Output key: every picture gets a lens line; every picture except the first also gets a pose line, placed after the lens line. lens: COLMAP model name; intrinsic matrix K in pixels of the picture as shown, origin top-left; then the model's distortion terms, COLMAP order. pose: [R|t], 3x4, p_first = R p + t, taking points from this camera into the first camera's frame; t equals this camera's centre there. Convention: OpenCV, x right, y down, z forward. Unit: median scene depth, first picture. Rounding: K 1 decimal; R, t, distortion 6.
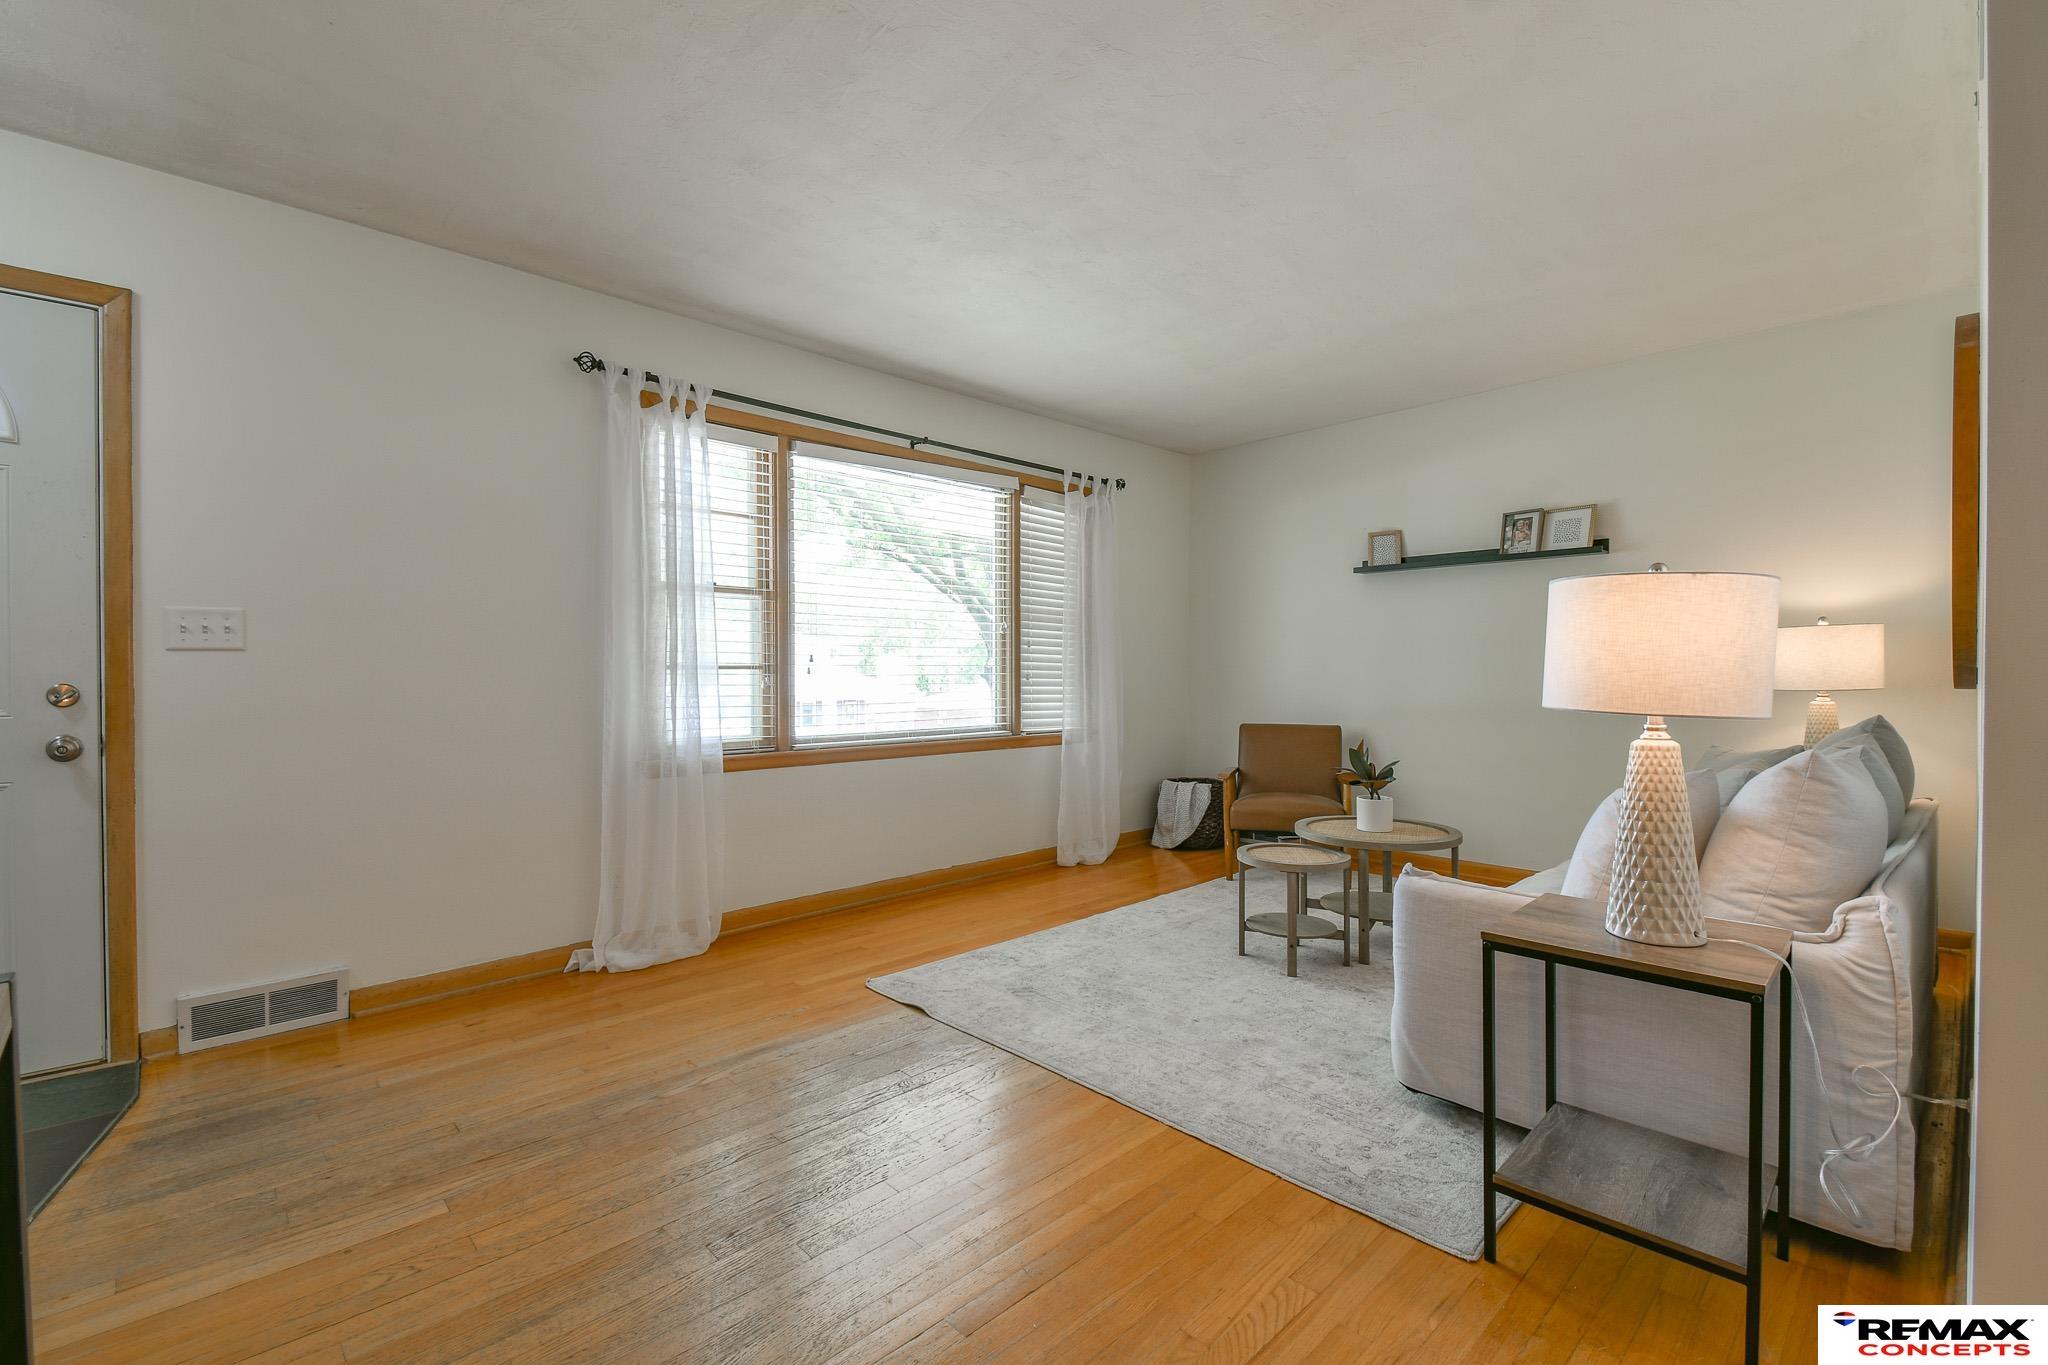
lens RADIAL K [[889.0, 0, 1019.6], [0, 889.0, 678.2], [0, 0, 1]] dist [0.037723, -0.019328]
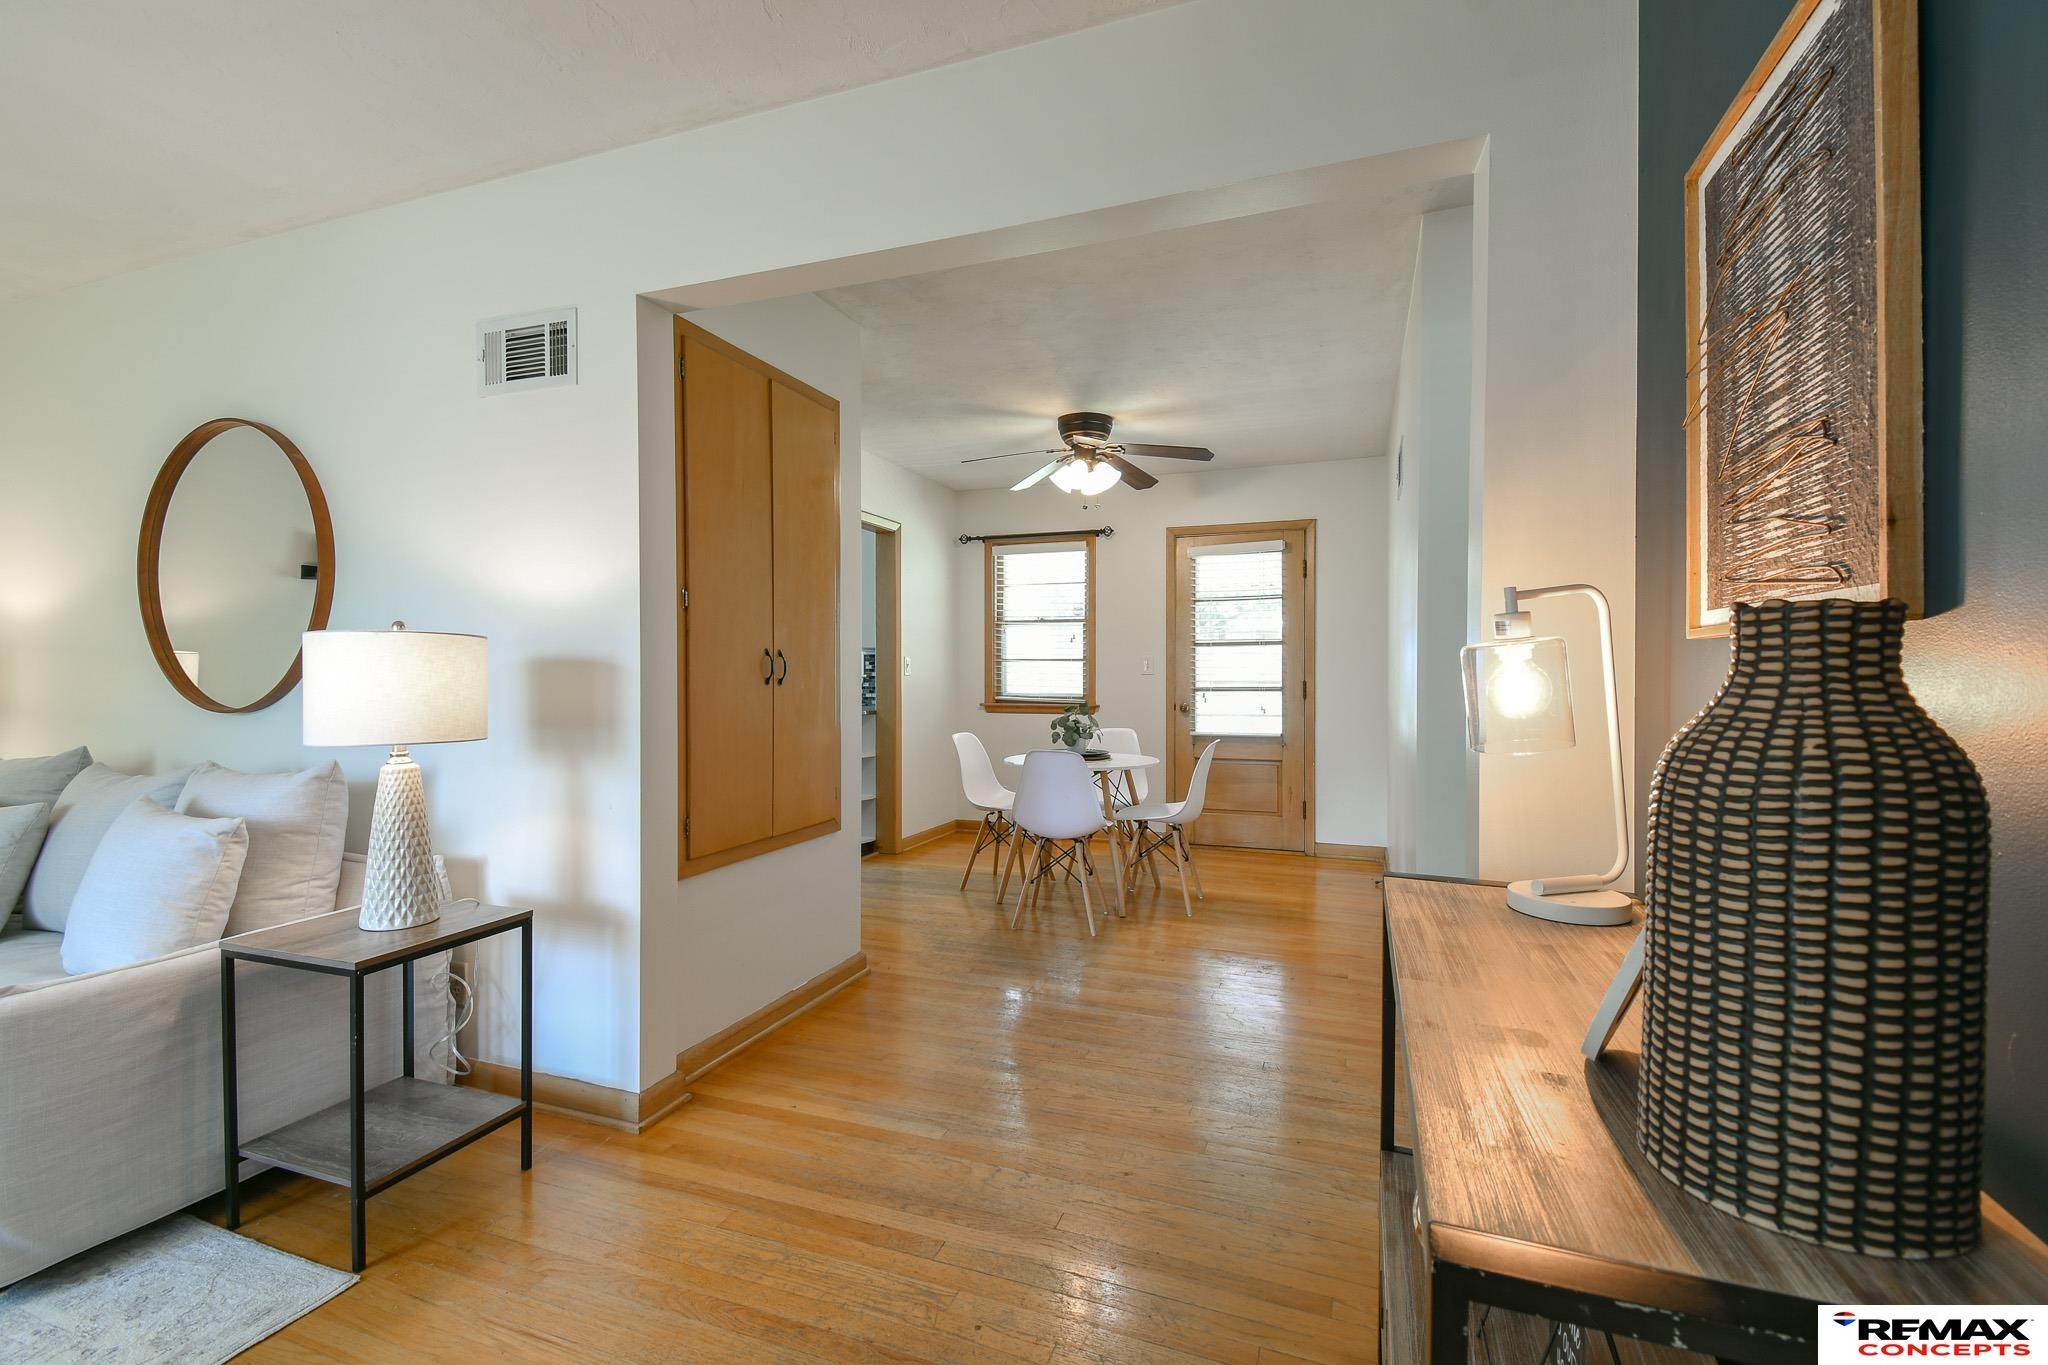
lens RADIAL K [[889.0, 0, 1017.9], [0, 889.0, 683.8], [0, 0, 1]] dist [0.037723, -0.019328]
pose [[-0.433461, -0.010099, 0.901116, -0.377680], [0.006107, 0.999881, 0.014144, -0.026560], [-0.901152, 0.011634, -0.433347, 0.374525]]
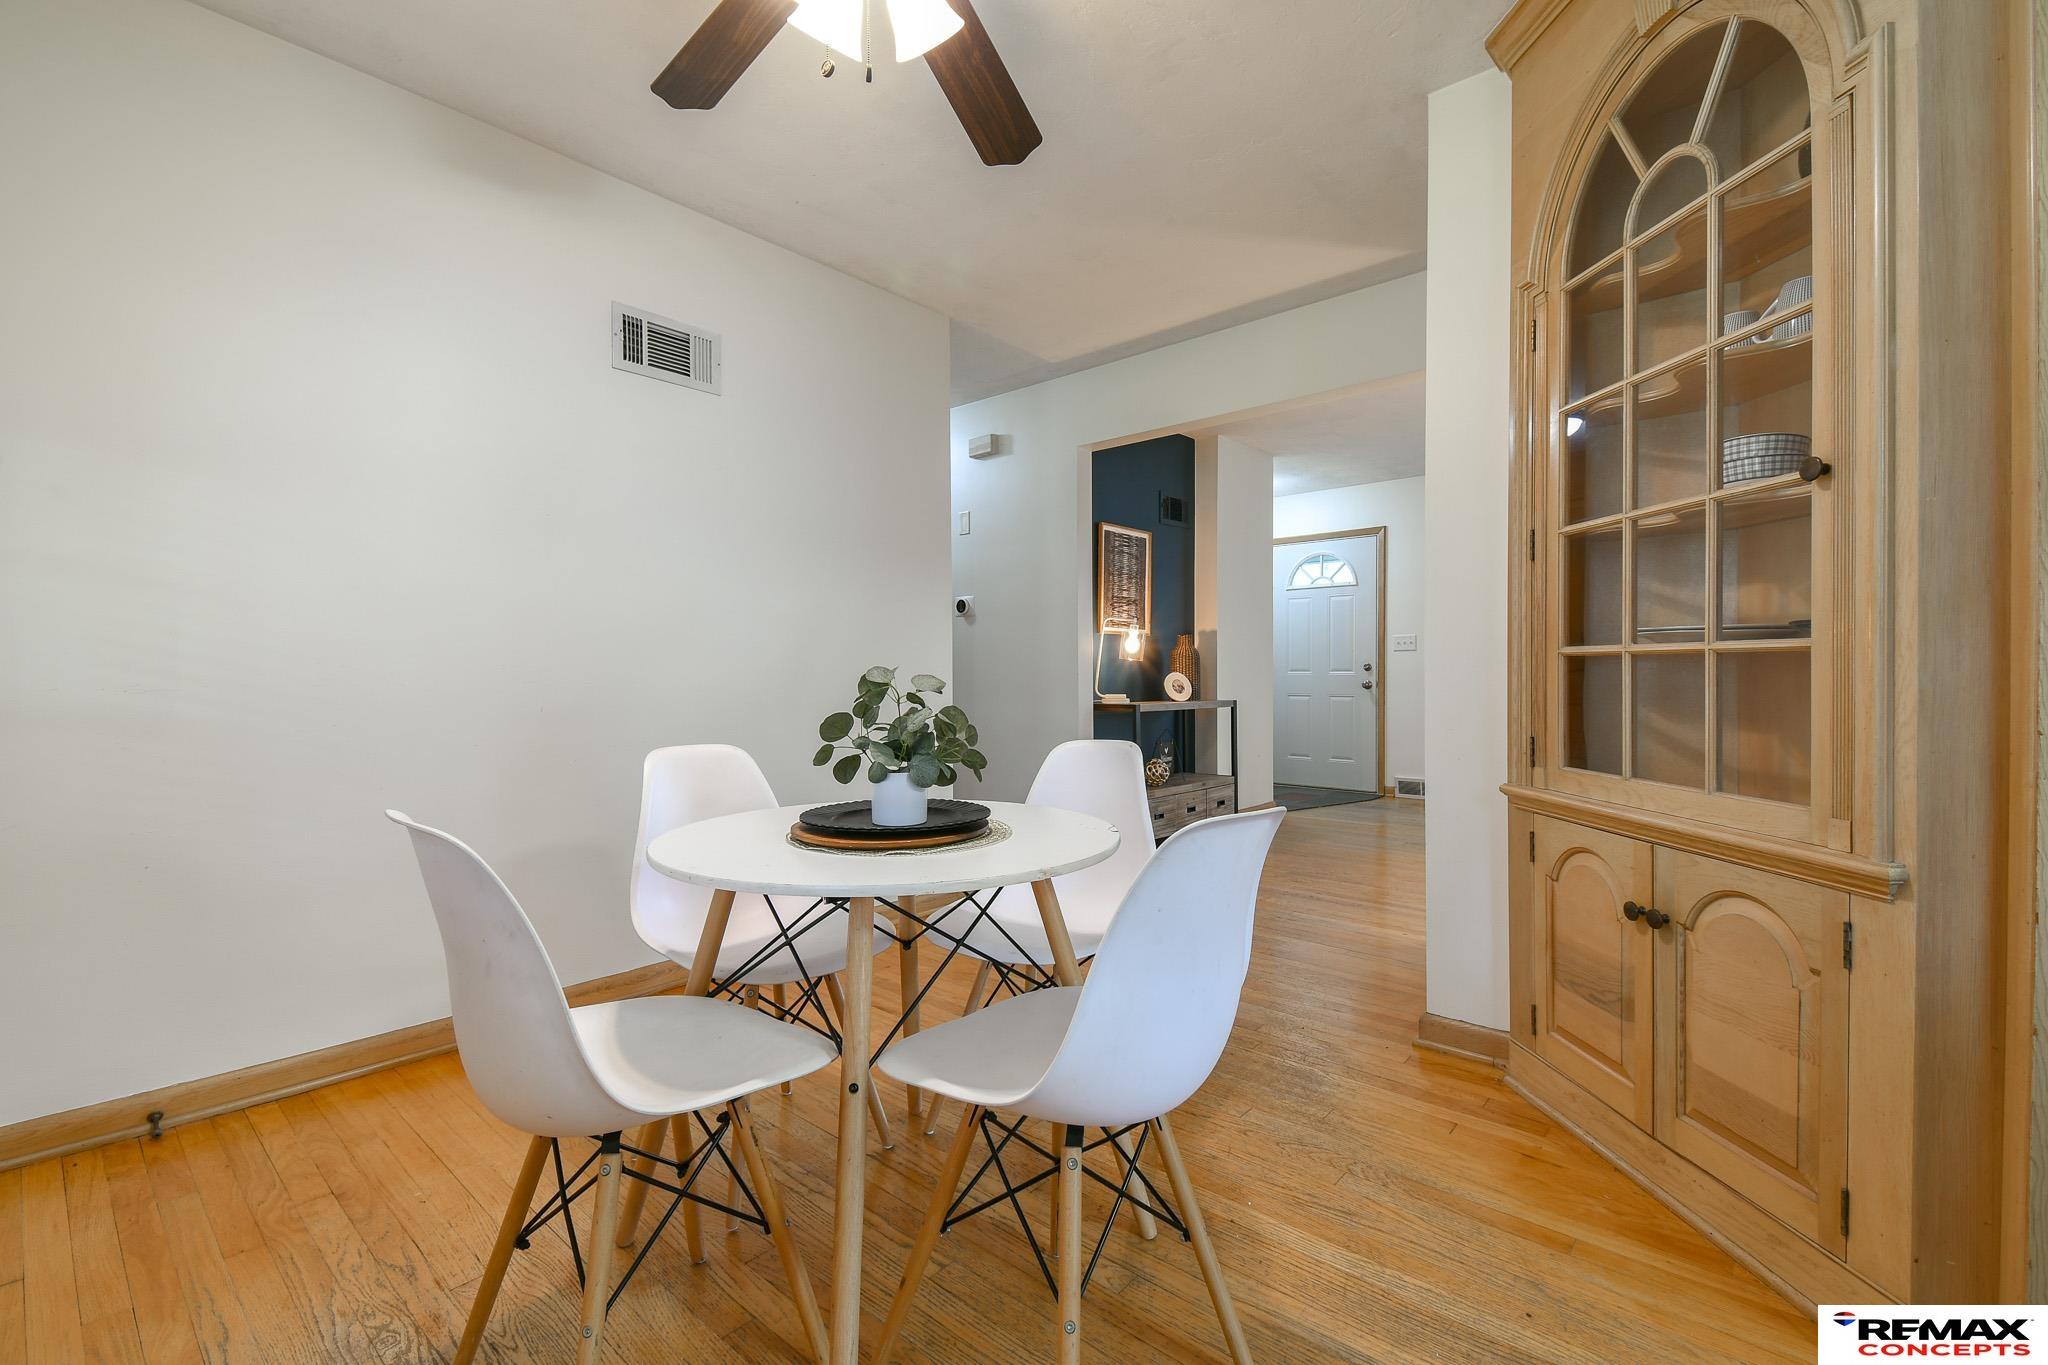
lens RADIAL K [[889.0, 0, 1016.3], [0, 889.0, 686.0], [0, 0, 1]] dist [0.037723, -0.019328]
pose [[0.075959, 0.017952, -0.996949, 1.307017], [-0.004698, 0.999833, 0.017646, 0.024815], [0.997100, 0.003344, 0.076031, -0.280979]]
